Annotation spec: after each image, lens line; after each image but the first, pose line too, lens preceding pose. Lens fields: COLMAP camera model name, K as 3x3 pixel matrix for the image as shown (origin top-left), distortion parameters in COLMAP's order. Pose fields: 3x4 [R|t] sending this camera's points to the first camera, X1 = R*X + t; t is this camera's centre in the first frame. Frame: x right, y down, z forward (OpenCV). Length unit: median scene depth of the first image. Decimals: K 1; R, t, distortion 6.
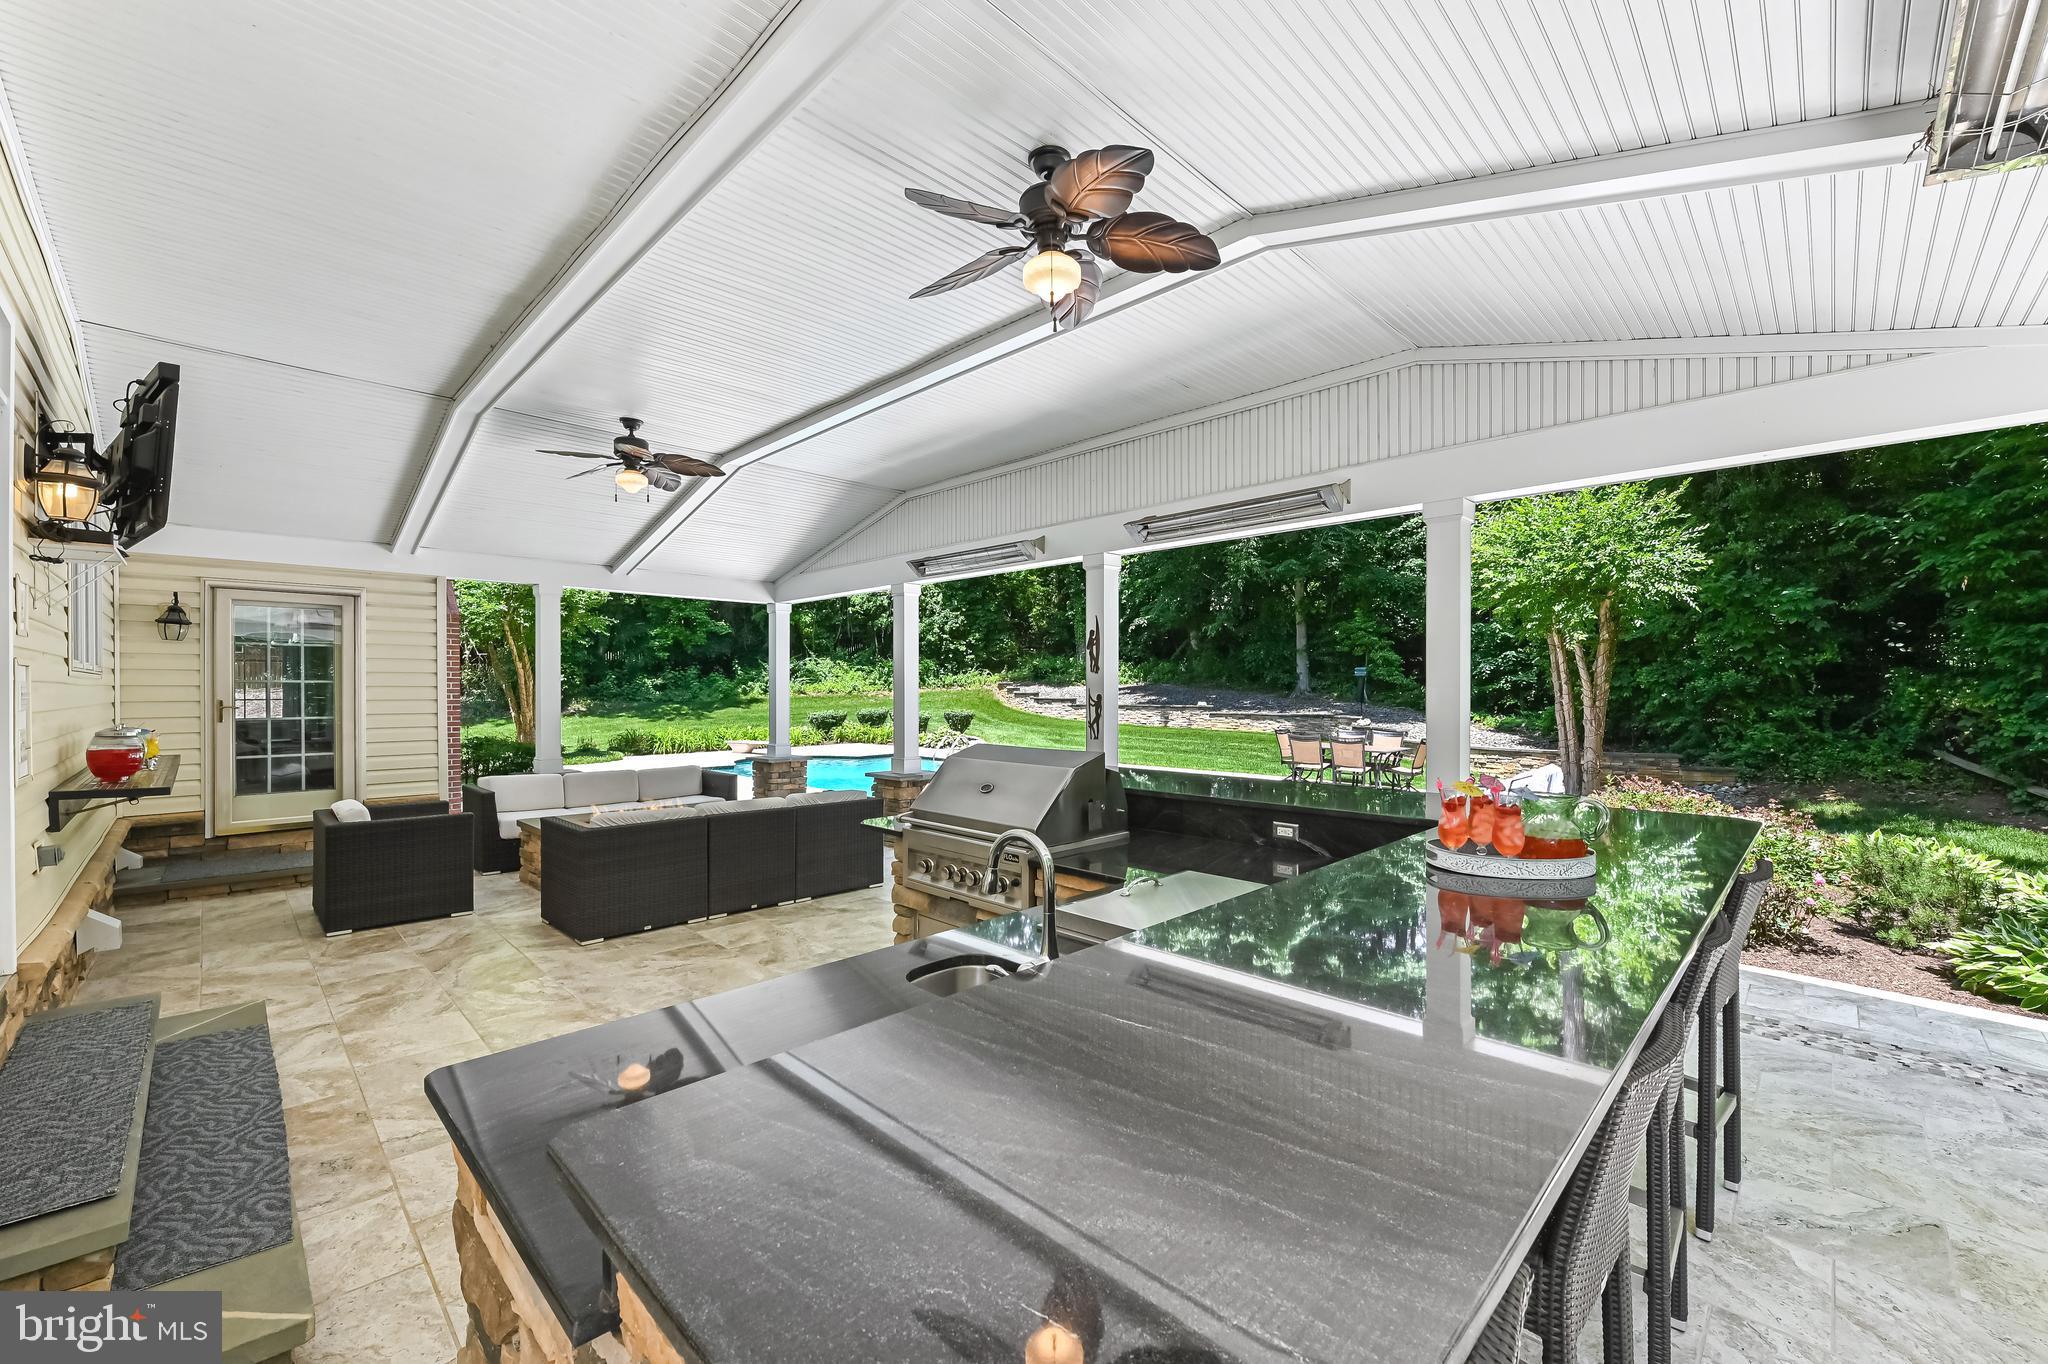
lens RADIAL K [[827.4, 0, 1032.5], [0, 827.4, 699.7], [0, 0, 1]] dist [-0.001378, -0.003988]
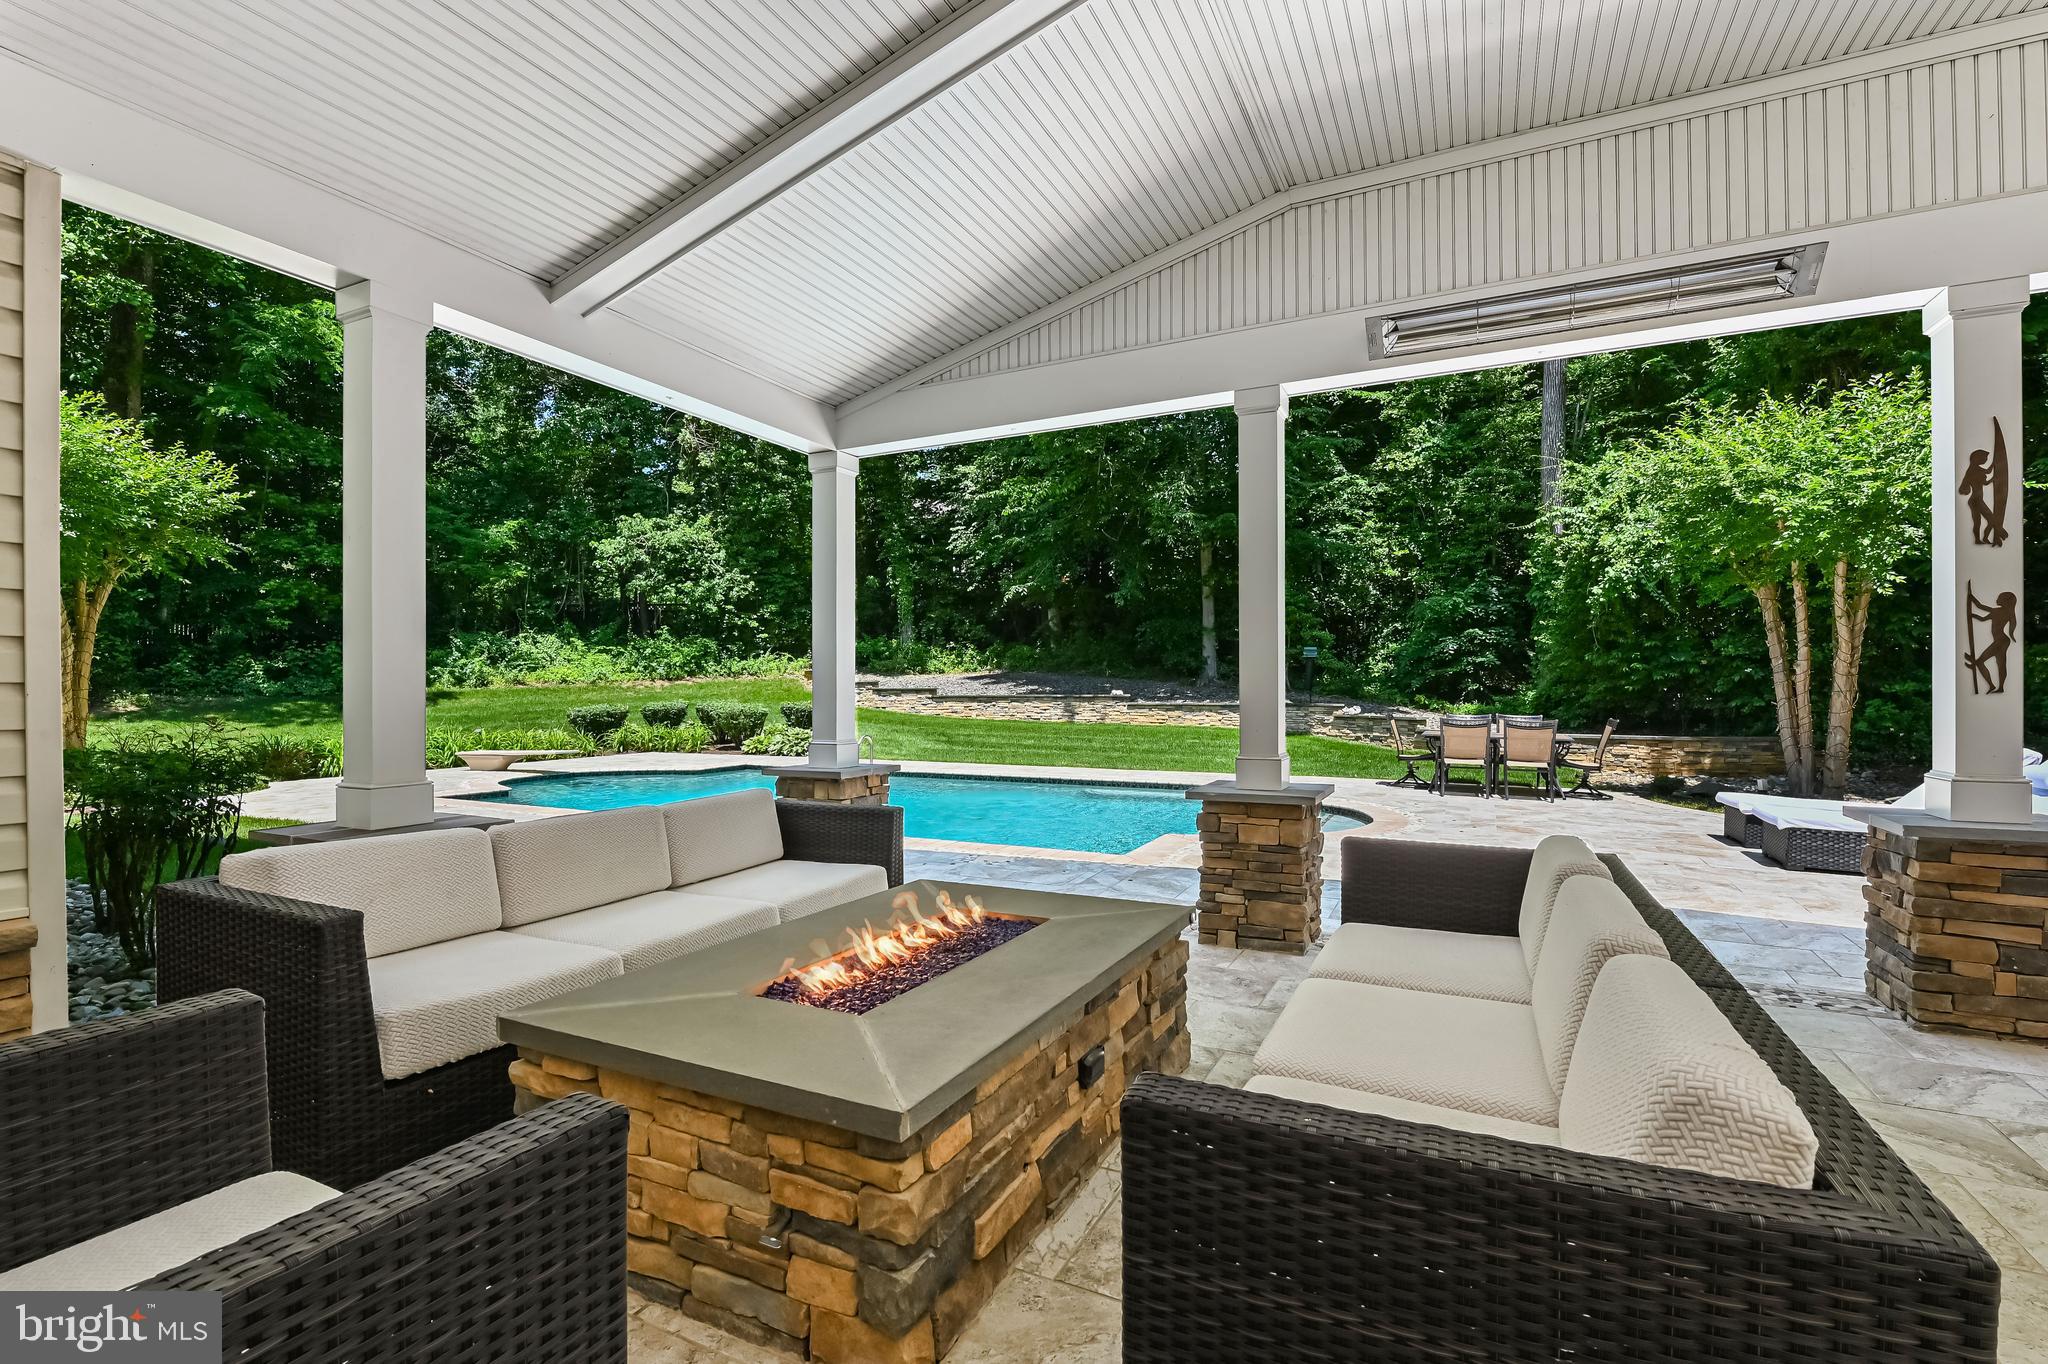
lens RADIAL K [[927.2, 0, 1027.4], [0, 927.2, 689.2], [0, 0, 1]] dist [-0.005244, -0.000716]
pose [[0.950441, -0.002878, 0.310890, -0.143857], [0.007336, 0.999886, -0.013169, 0.012043], [-0.310817, 0.014797, 0.950355, 0.173117]]
